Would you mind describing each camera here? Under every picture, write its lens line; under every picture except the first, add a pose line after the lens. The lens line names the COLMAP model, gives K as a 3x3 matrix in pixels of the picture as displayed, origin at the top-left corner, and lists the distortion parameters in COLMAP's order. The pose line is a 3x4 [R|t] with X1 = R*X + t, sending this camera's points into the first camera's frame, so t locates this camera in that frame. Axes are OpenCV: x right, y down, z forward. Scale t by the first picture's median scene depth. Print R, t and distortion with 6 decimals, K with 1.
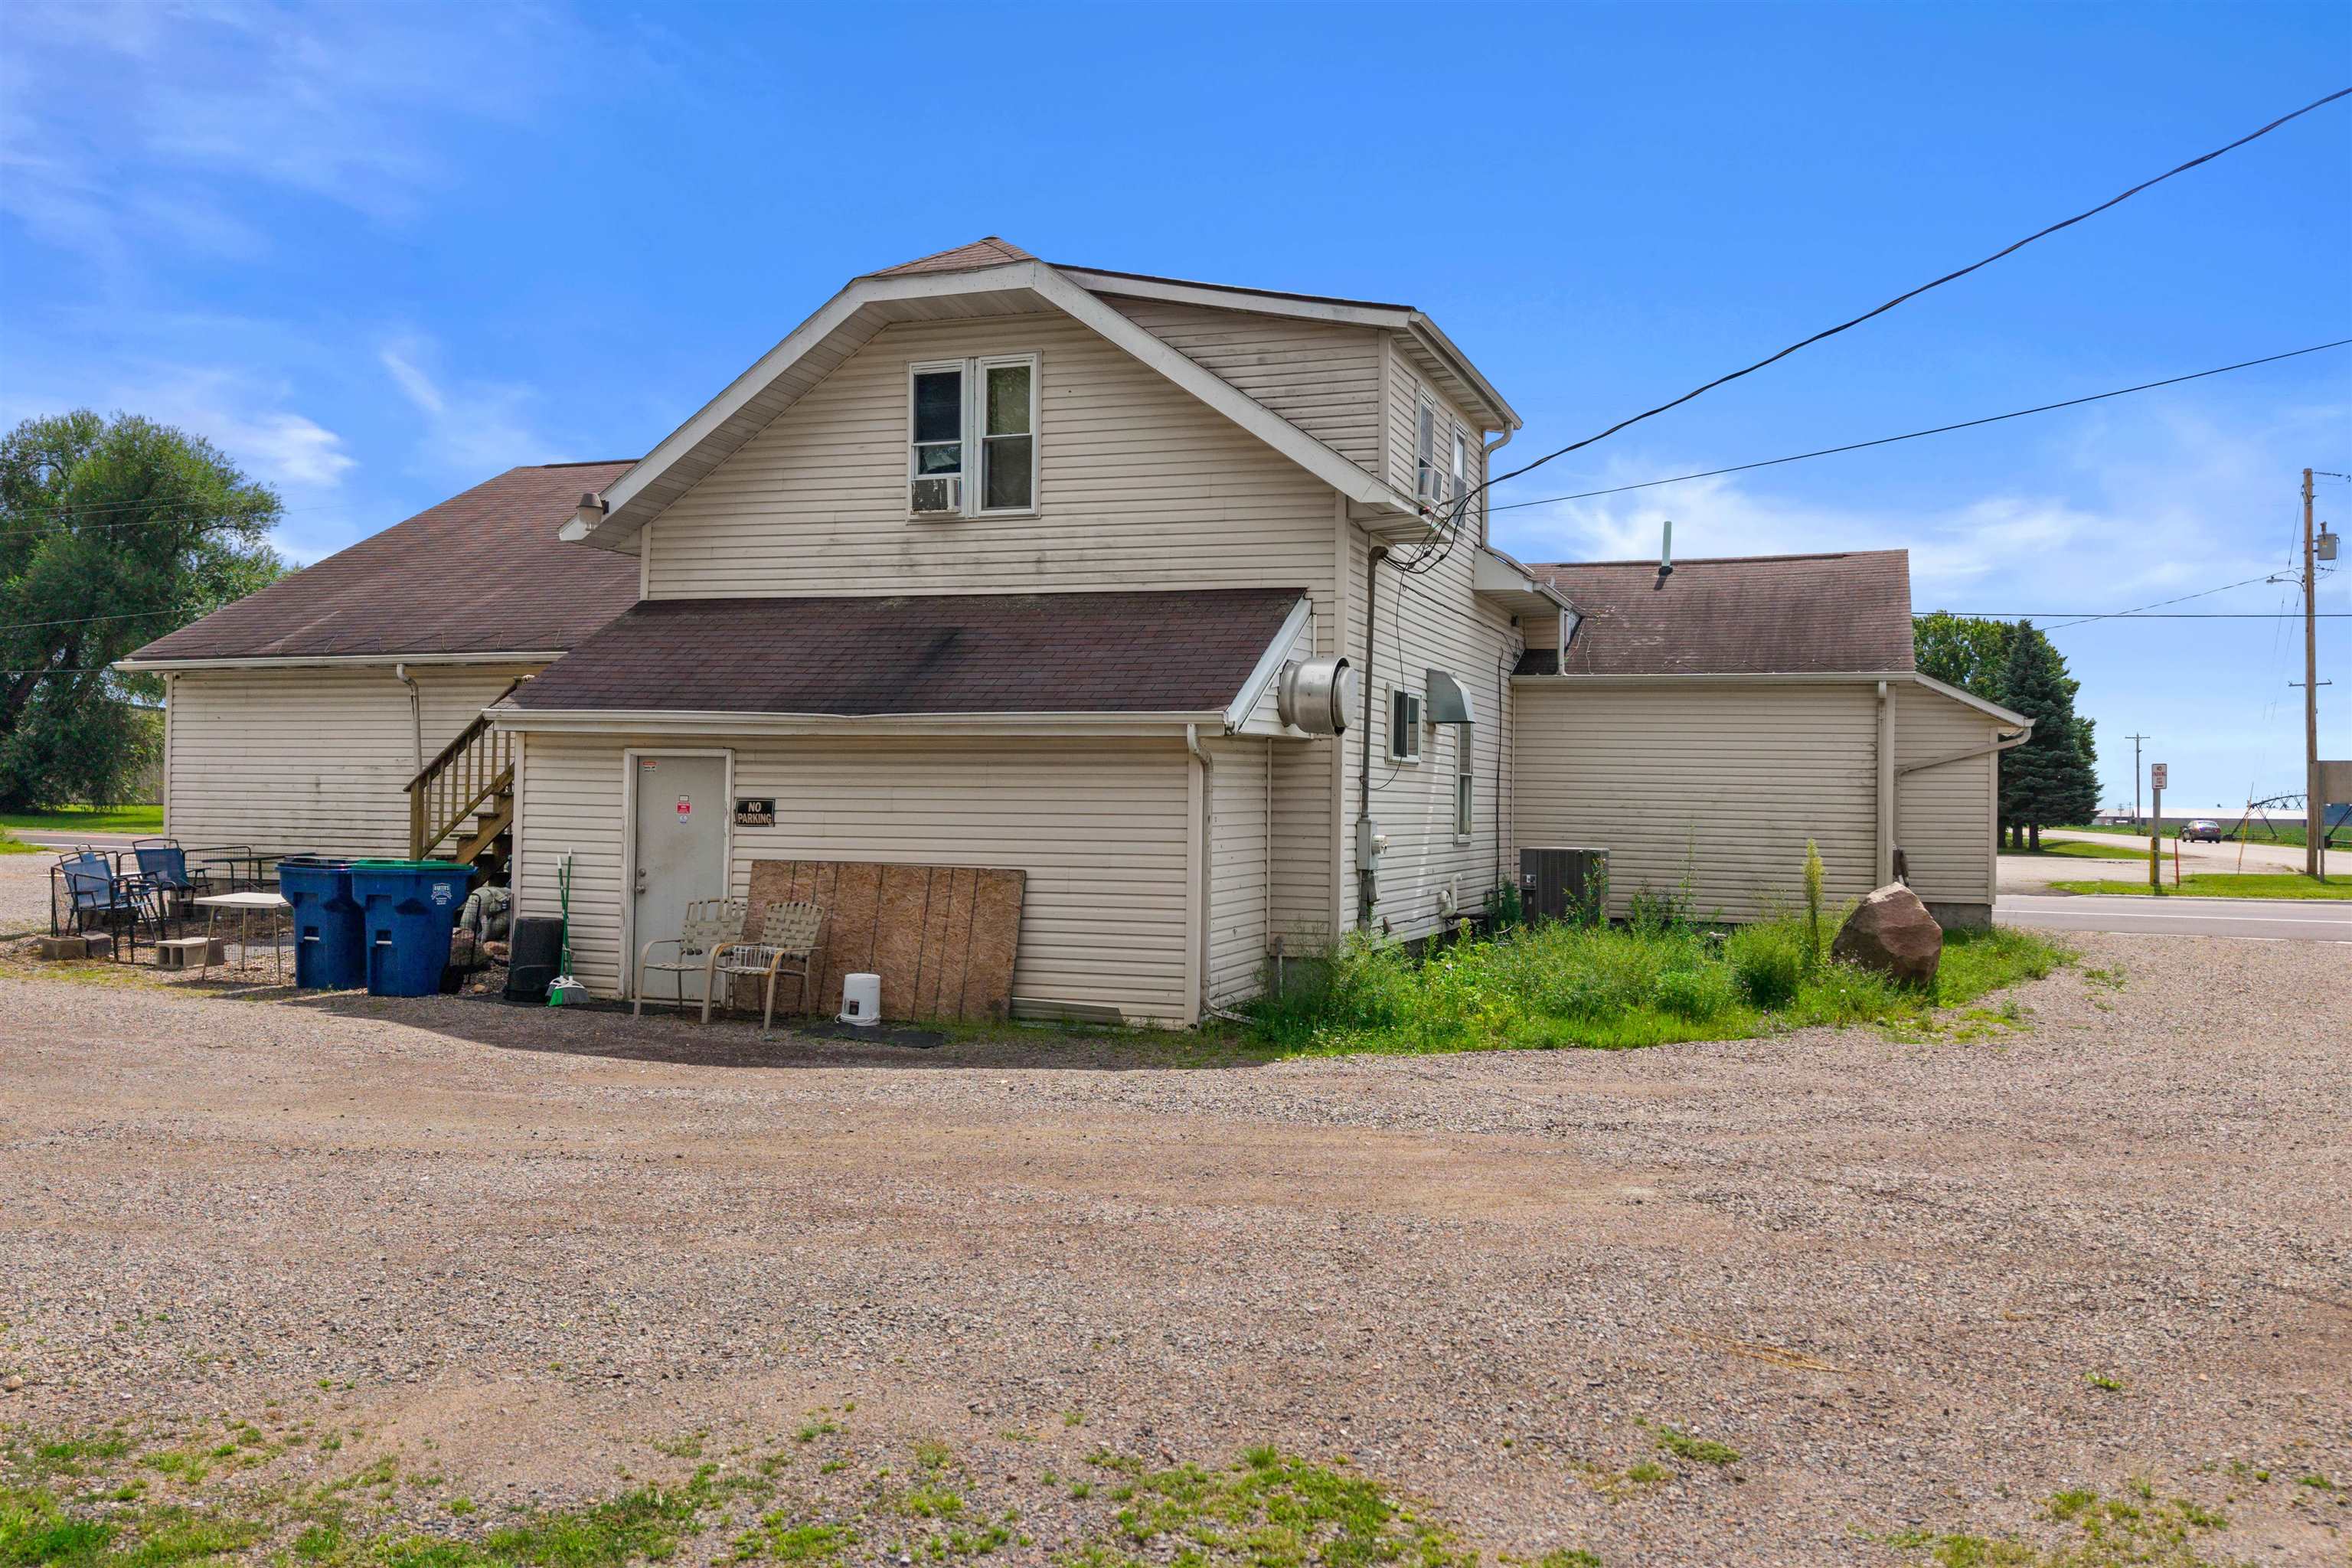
lens RADIAL K [[1904.0, 0, 1174.9], [0, 1904.0, 761.0], [0, 0, 1]] dist [0.079546, -0.146196]
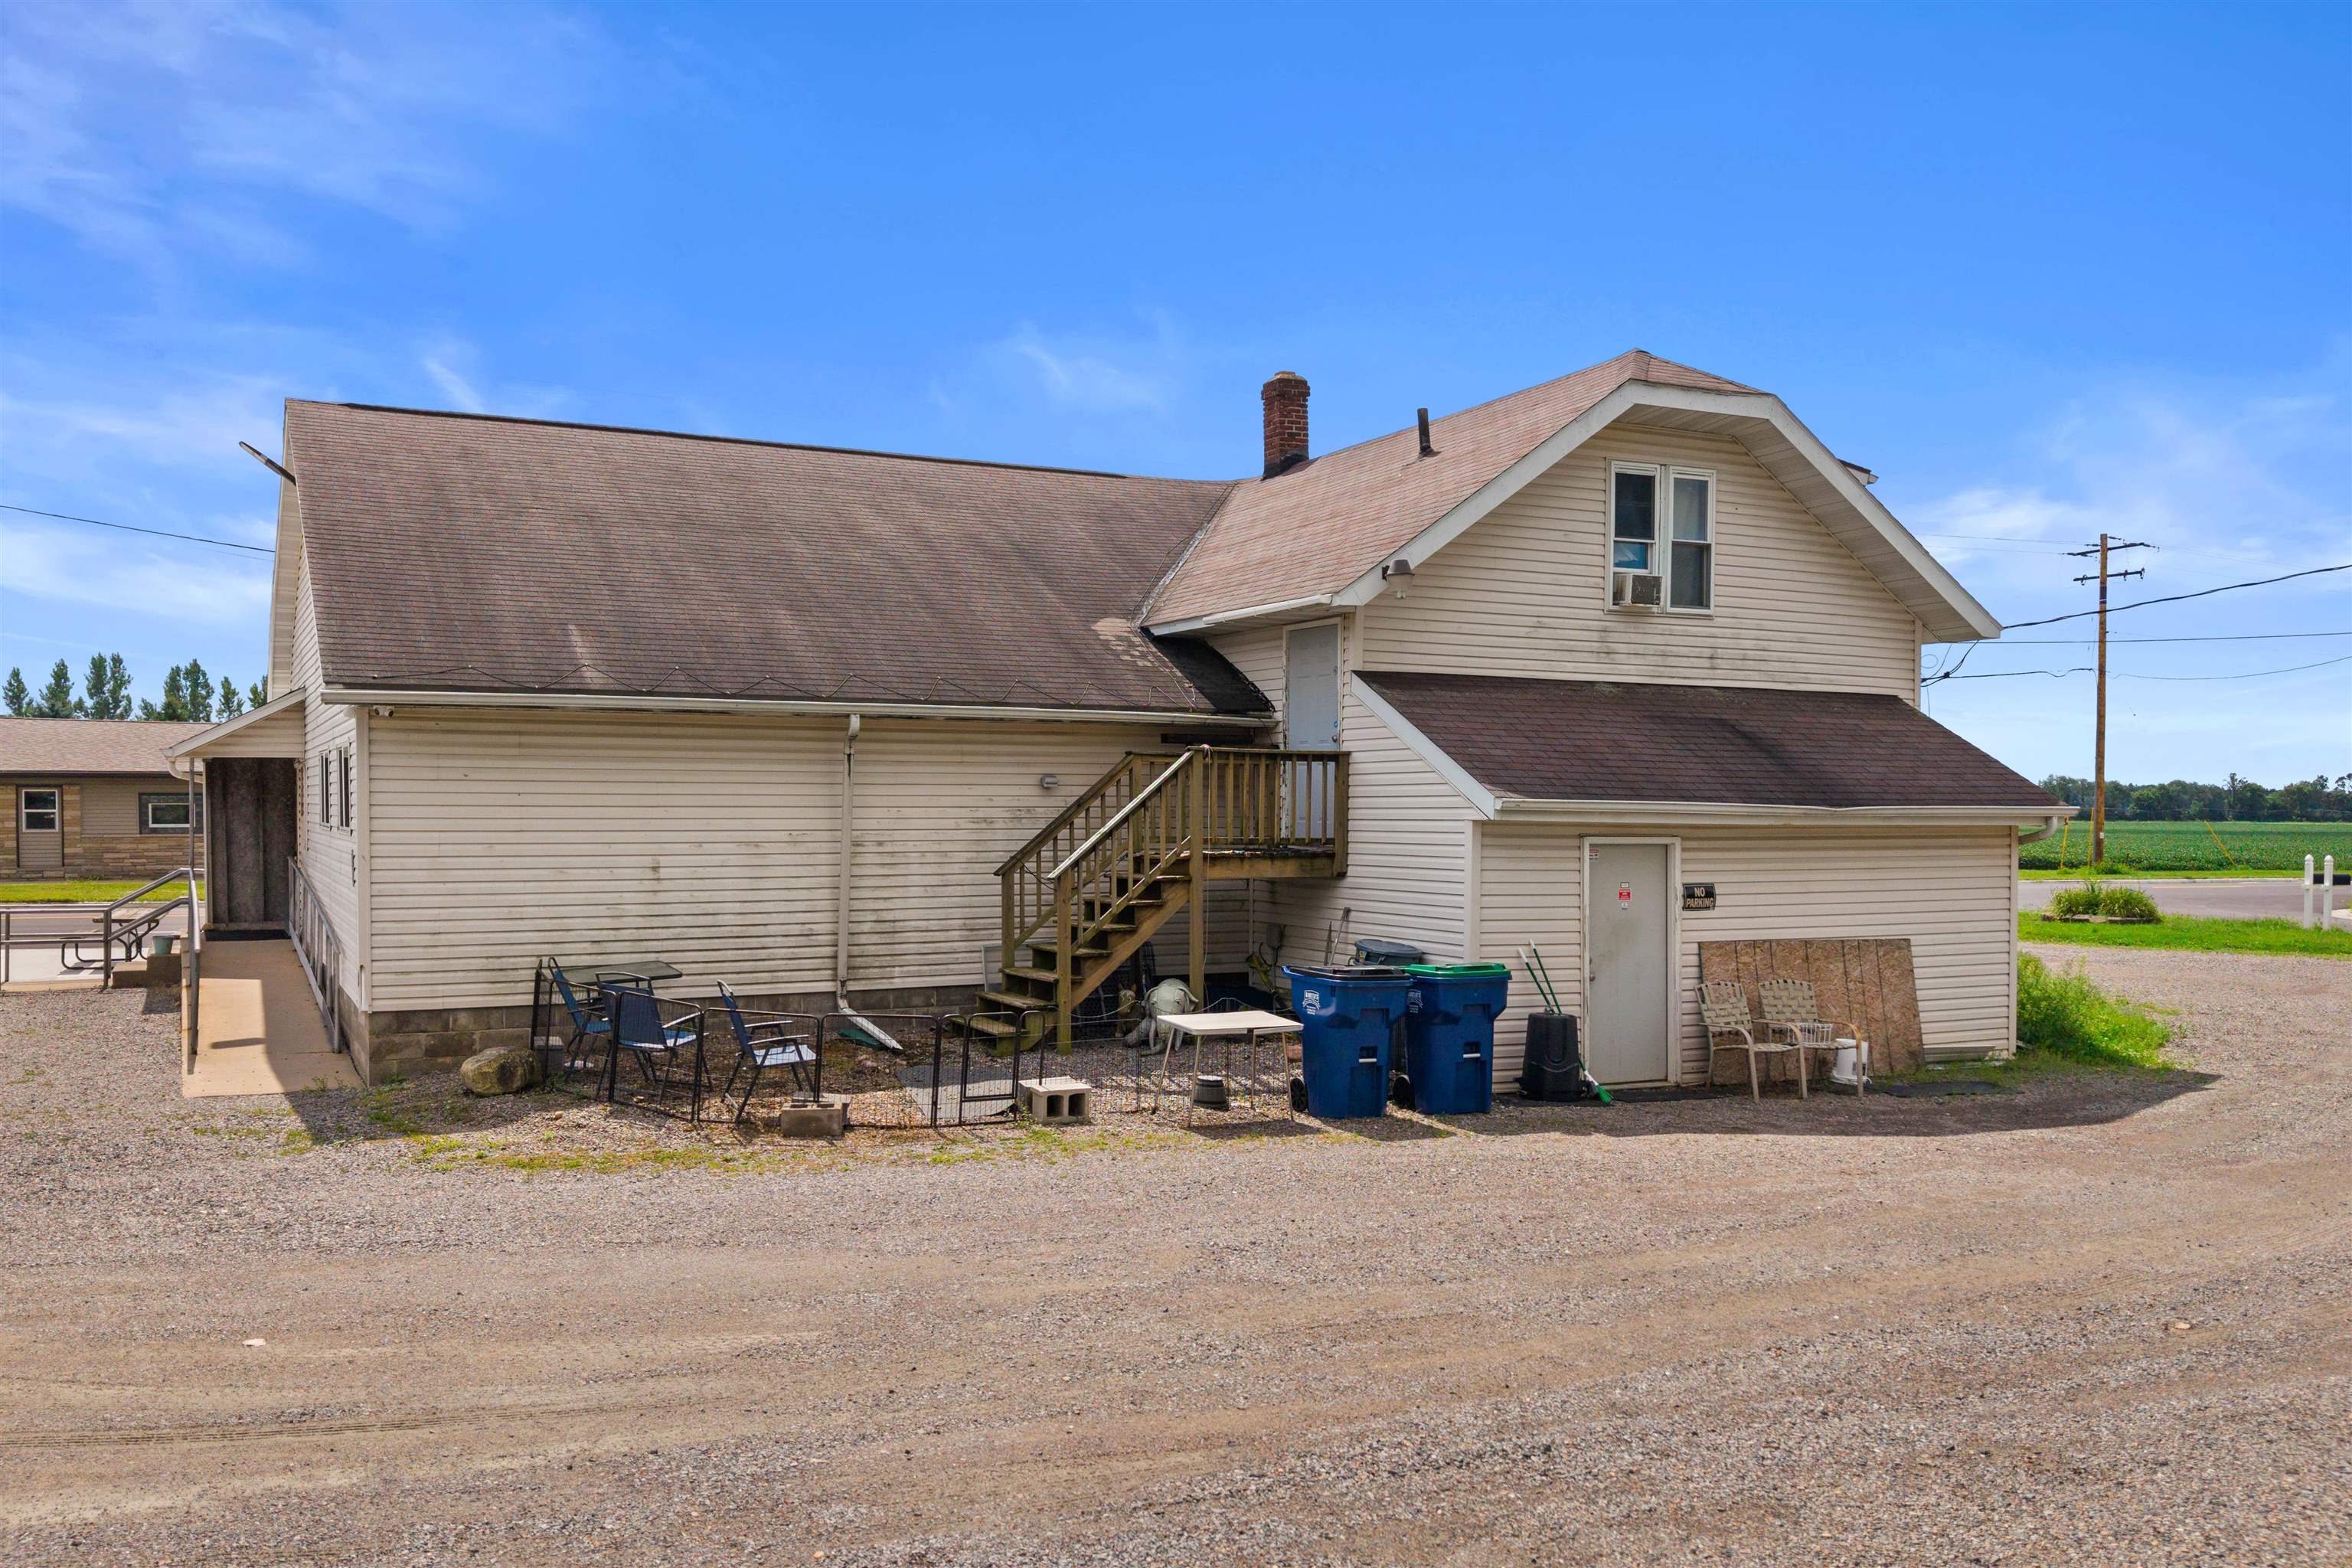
lens RADIAL K [[2070.3, 0, 1176.0], [0, 2070.3, 784.0], [0, 0, 1]] dist [0.090896, -0.204303]
pose [[0.674163, -0.004007, 0.738572, -1.169436], [-0.013502, 0.999751, 0.017749, -0.048139], [-0.738460, -0.021938, 0.673941, 0.408588]]
